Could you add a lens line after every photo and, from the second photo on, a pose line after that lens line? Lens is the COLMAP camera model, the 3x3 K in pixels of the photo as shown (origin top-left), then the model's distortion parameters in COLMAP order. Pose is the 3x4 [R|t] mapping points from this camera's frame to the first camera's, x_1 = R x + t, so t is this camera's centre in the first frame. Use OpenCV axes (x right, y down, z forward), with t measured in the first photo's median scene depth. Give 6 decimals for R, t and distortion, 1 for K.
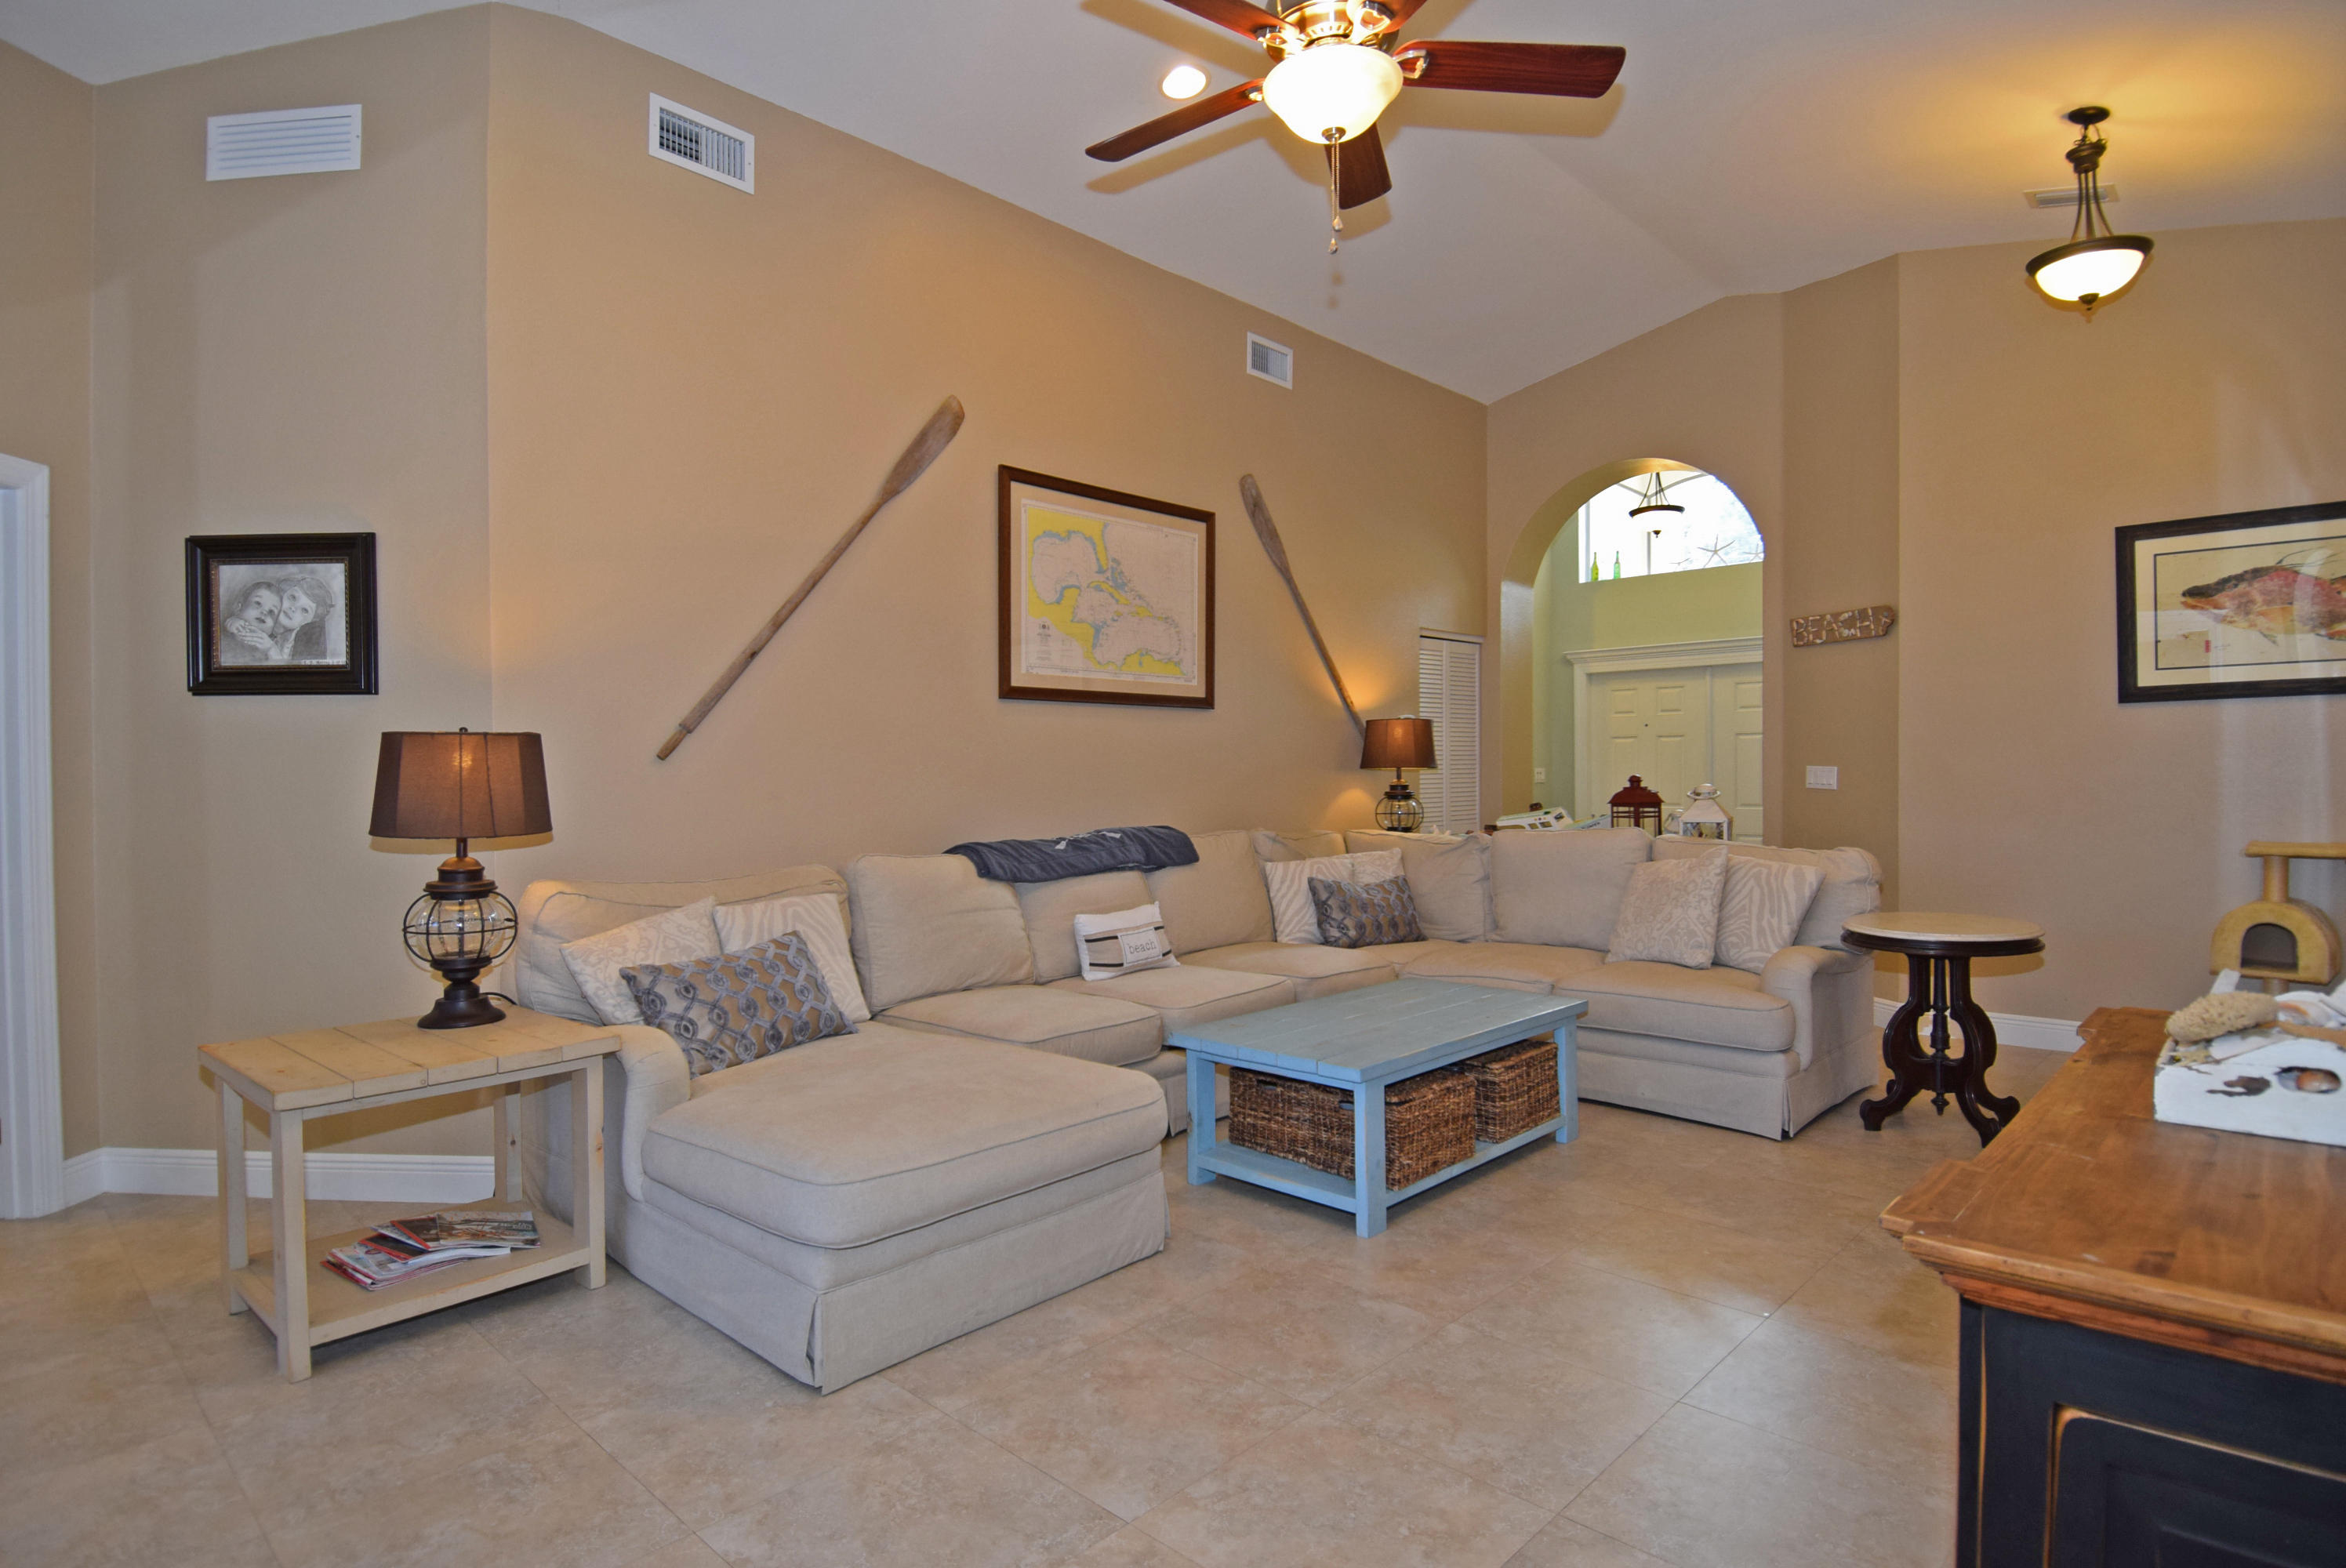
lens RADIAL K [[1222.5, 0, 1168.3], [0, 1222.5, 787.3], [0, 0, 1]] dist [0.040981, -0.047822]
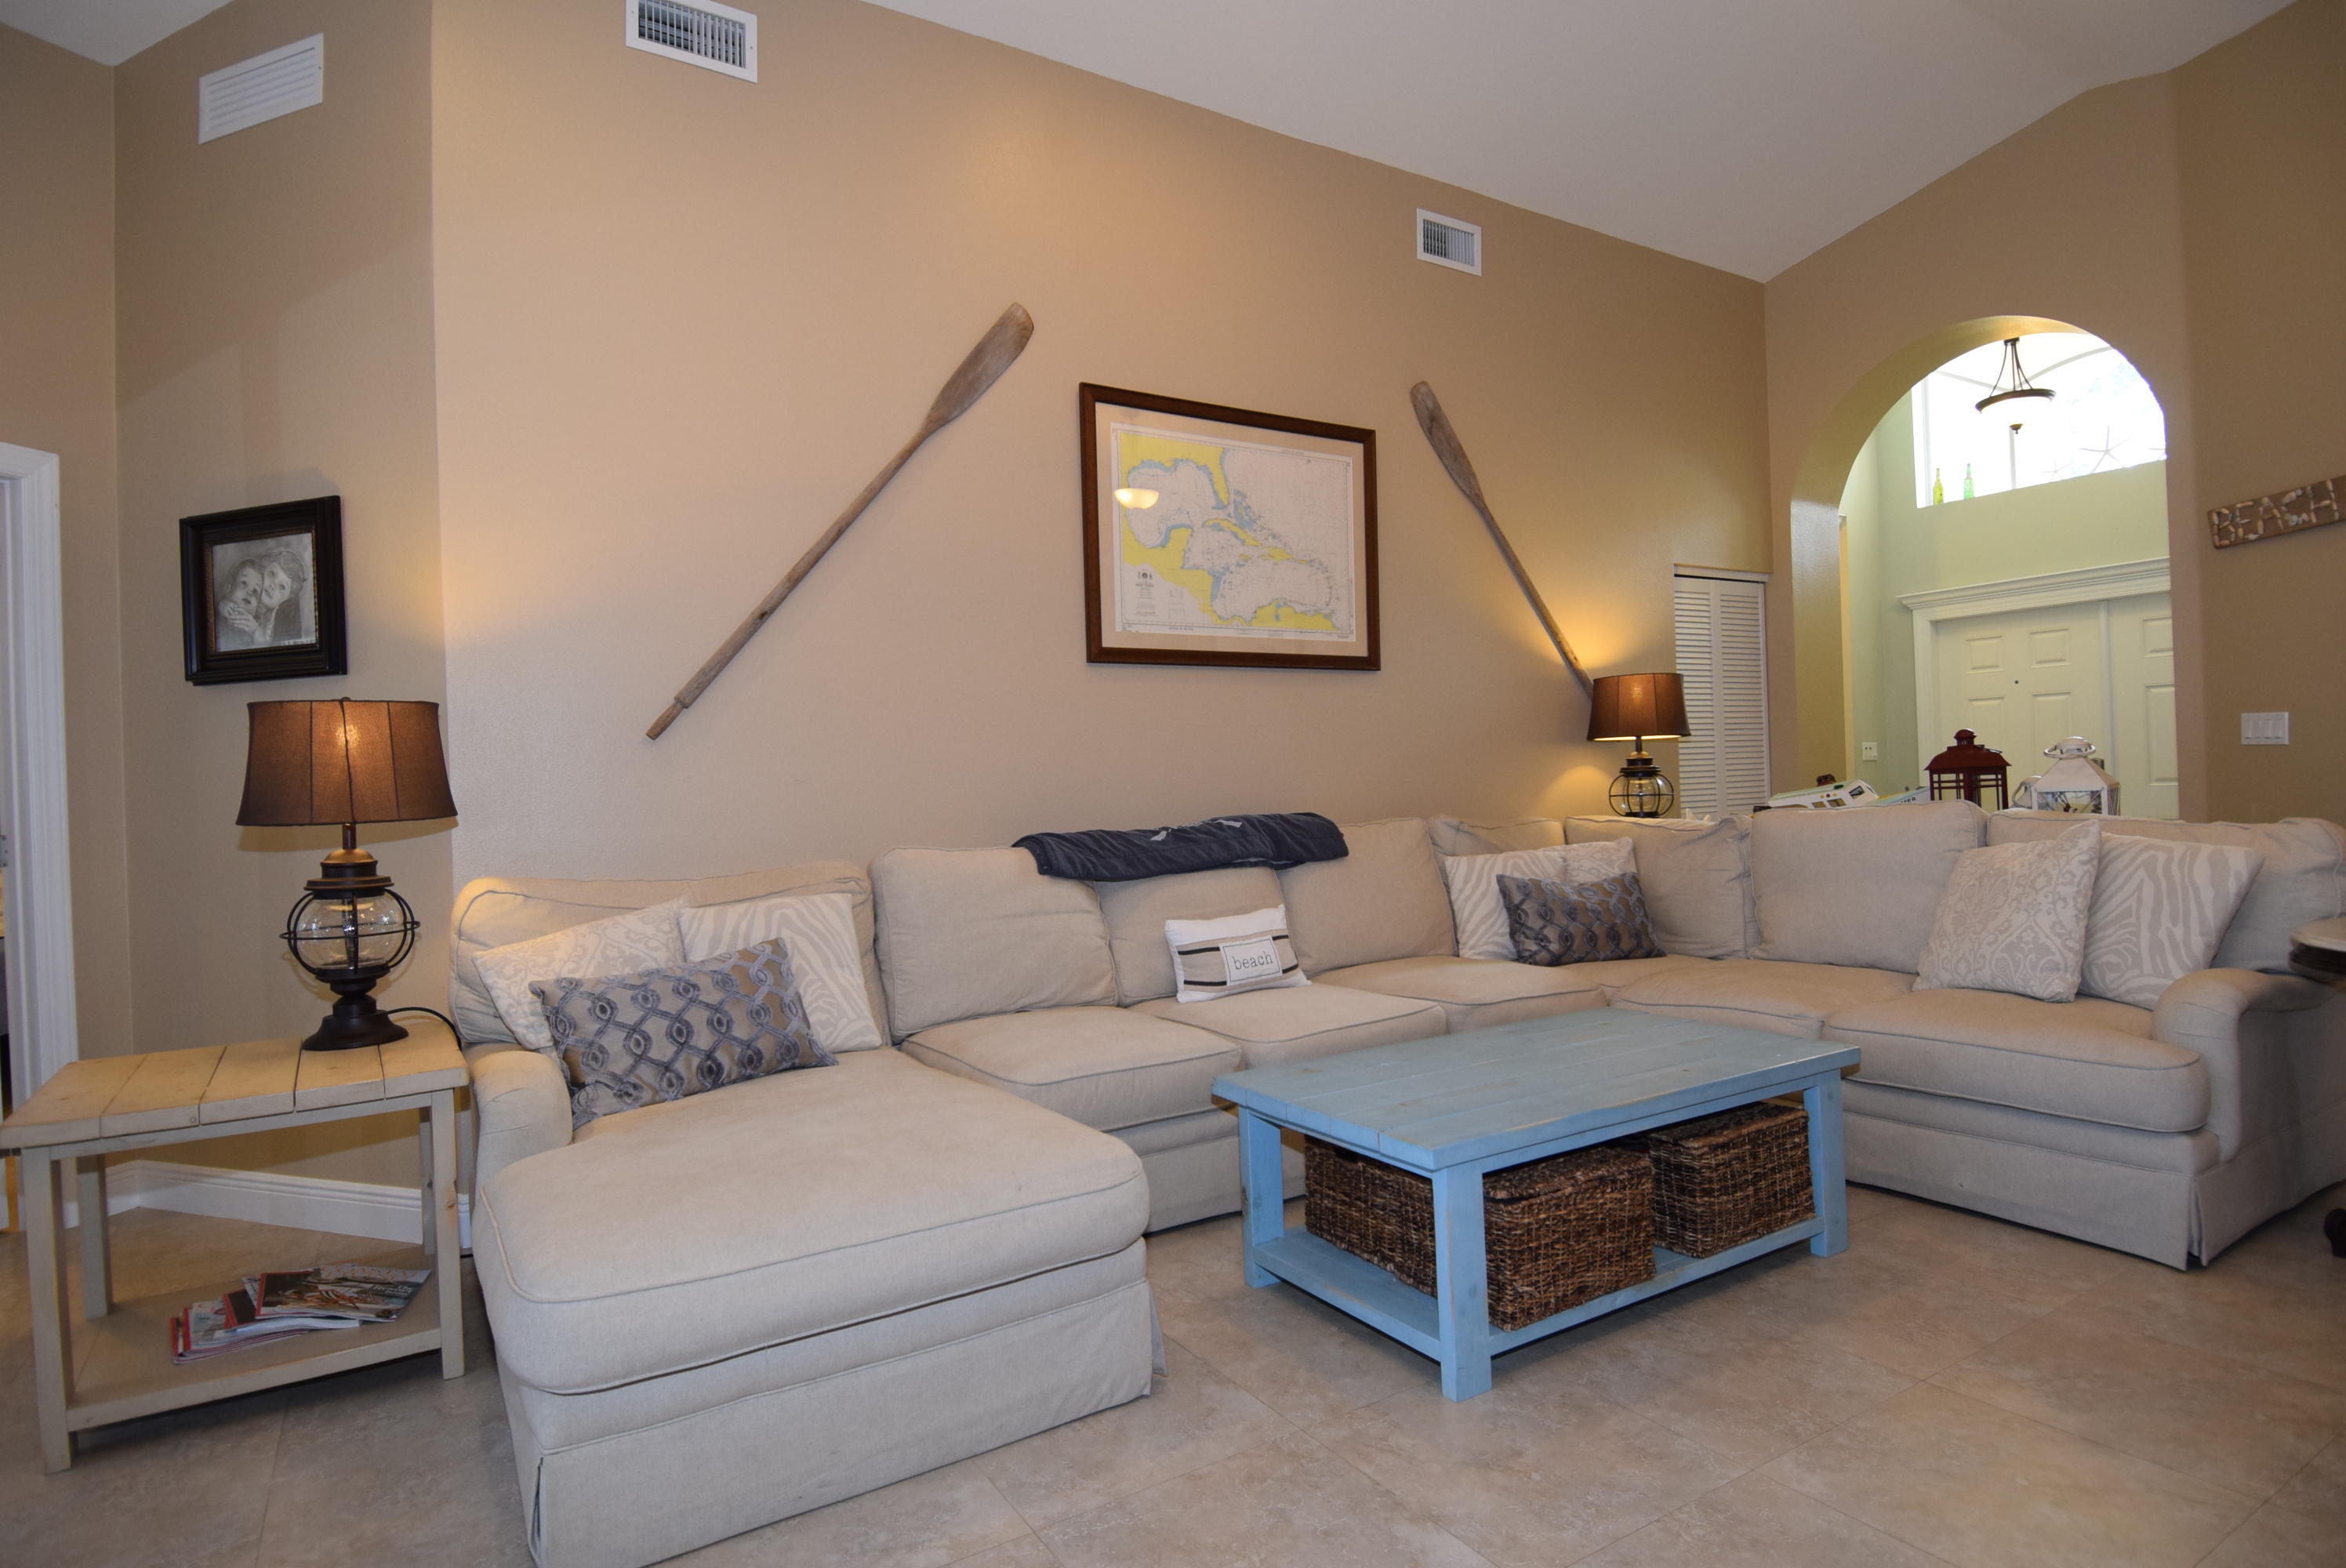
lens RADIAL K [[1222.5, 0, 1165.4], [0, 1222.5, 788.3], [0, 0, 1]] dist [0.040981, -0.047822]
pose [[0.966797, -0.025349, -0.254285, 0.132127], [0.023806, 0.999675, -0.009144, 0.024171], [0.254434, 0.002787, 0.967086, 0.216381]]
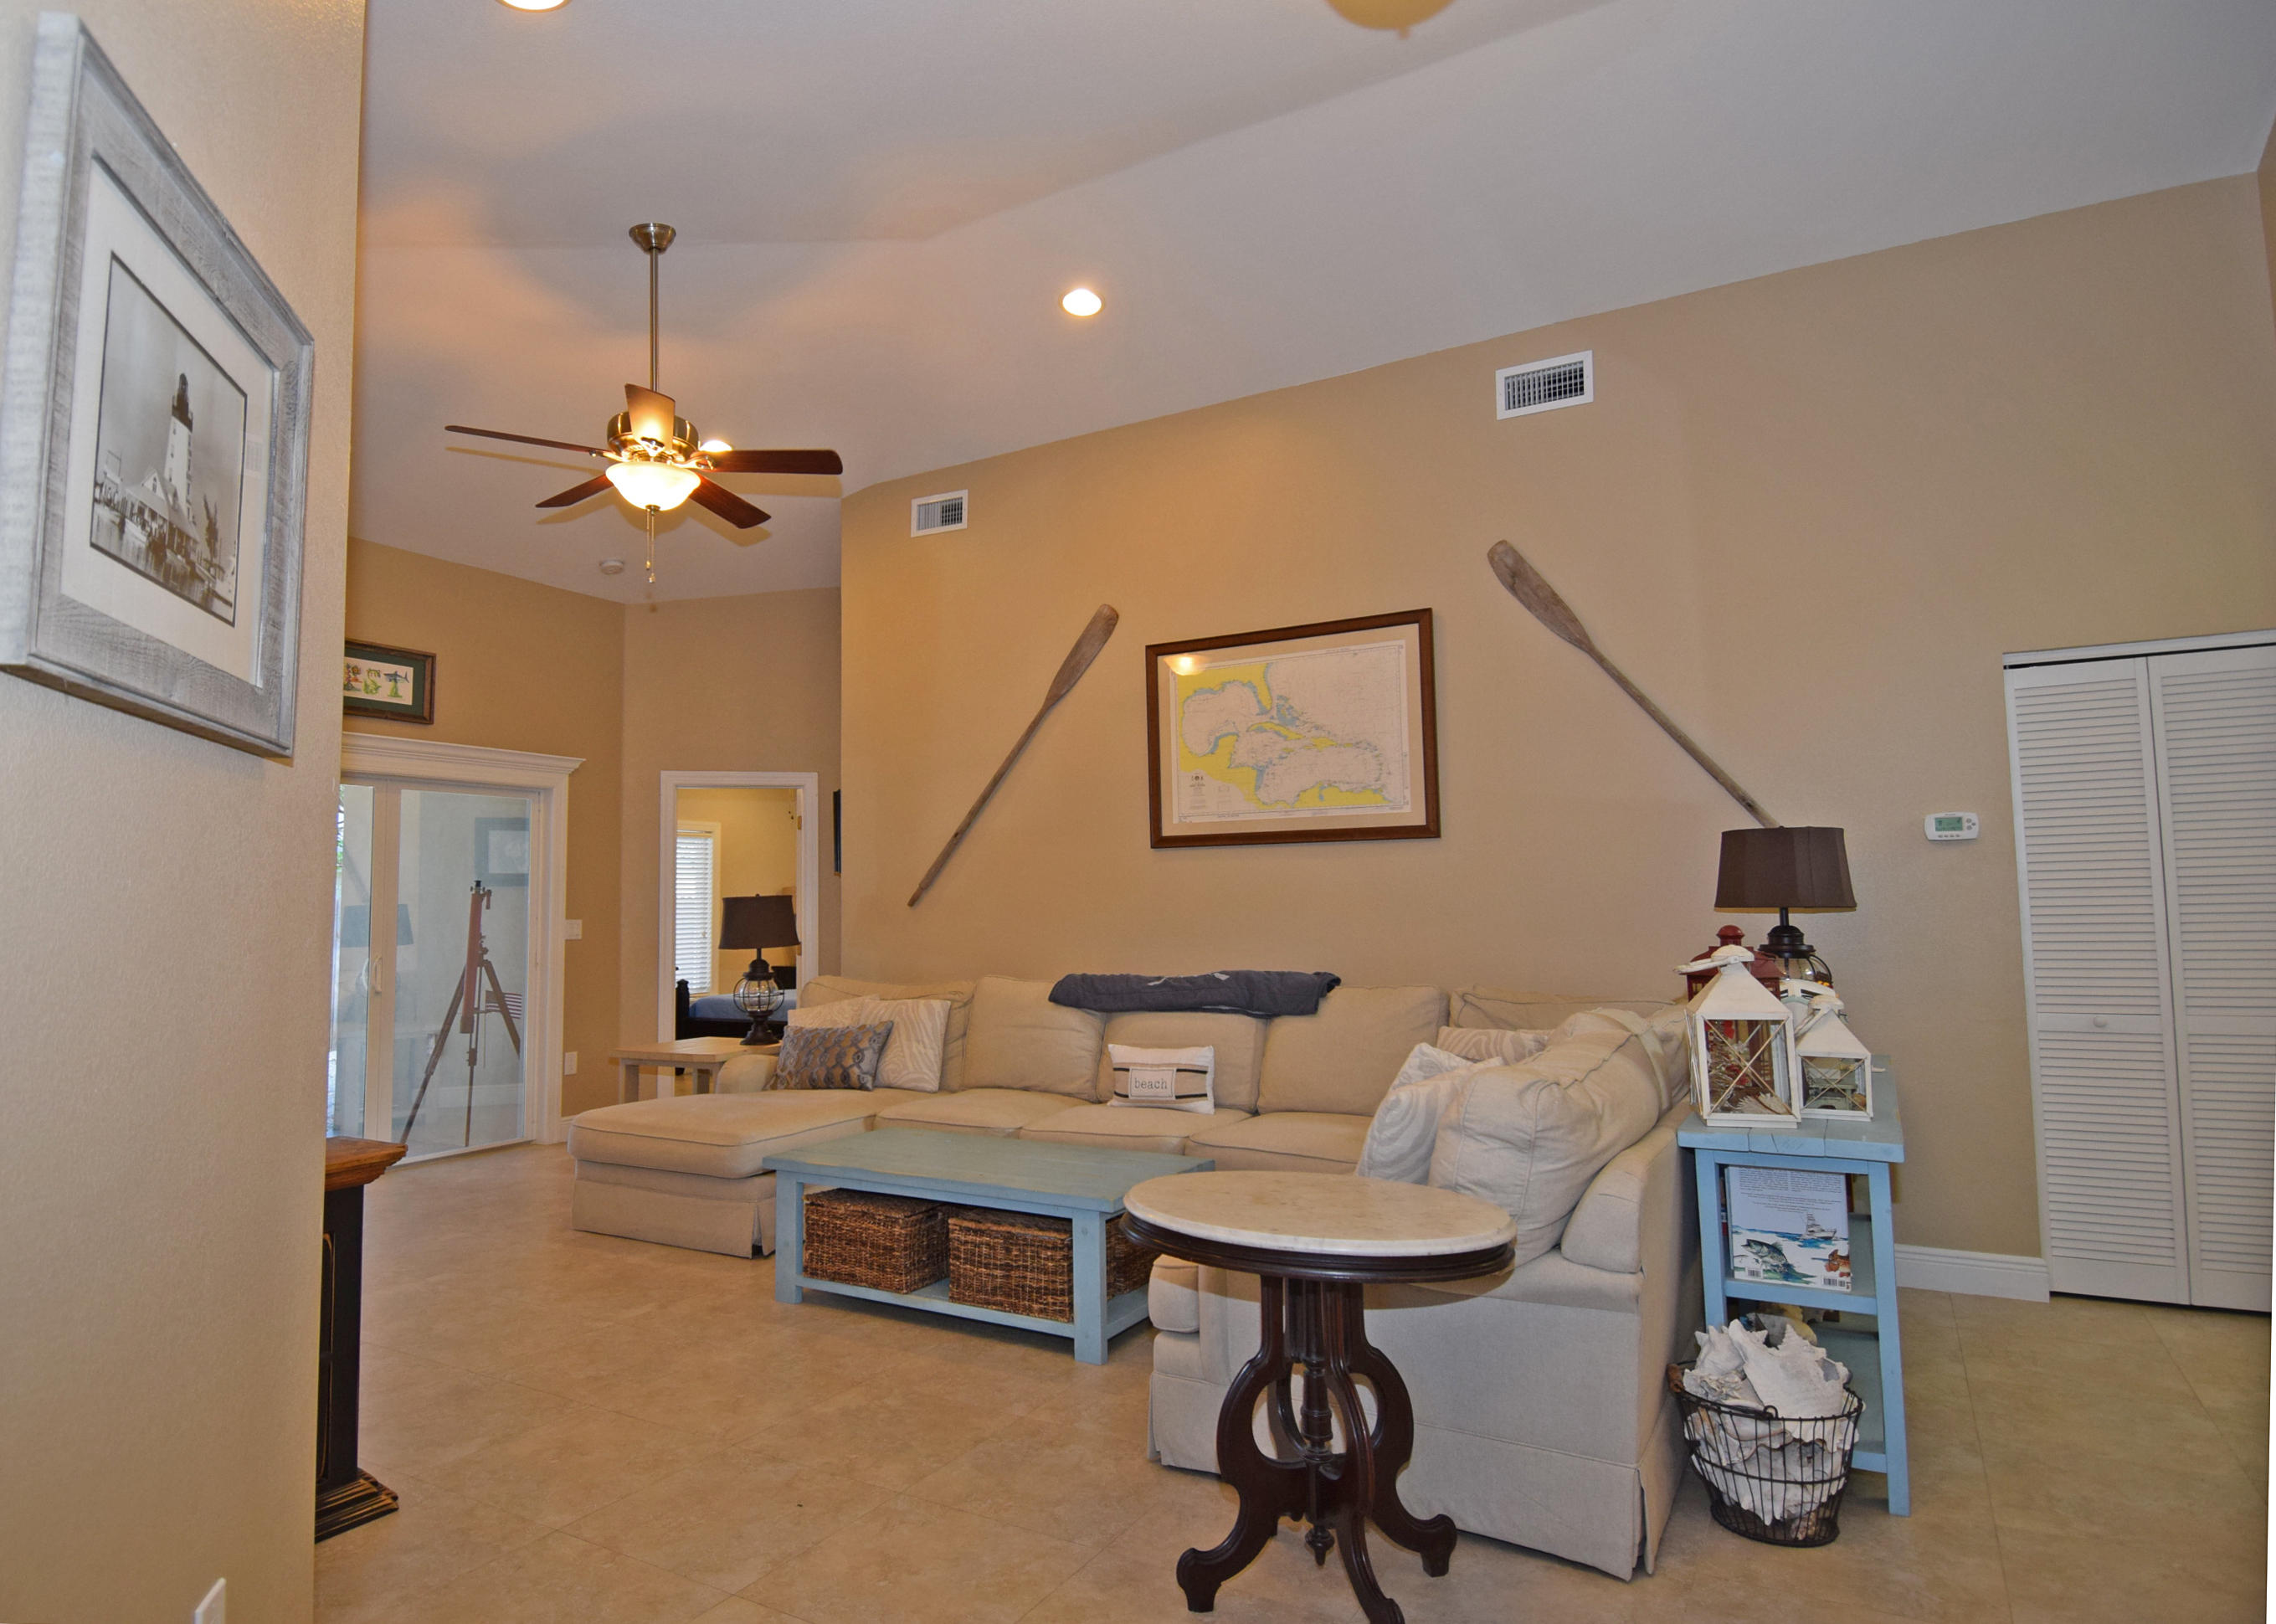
lens RADIAL K [[1311.7, 0, 1031.8], [0, 1311.7, 802.5], [0, 0, 1]] dist [0.021336, -0.001698]
pose [[0.201869, -0.075282, -0.976515, 1.090558], [-0.001080, 0.997024, -0.077086, -0.022477], [0.979412, 0.016616, 0.201187, 0.686633]]
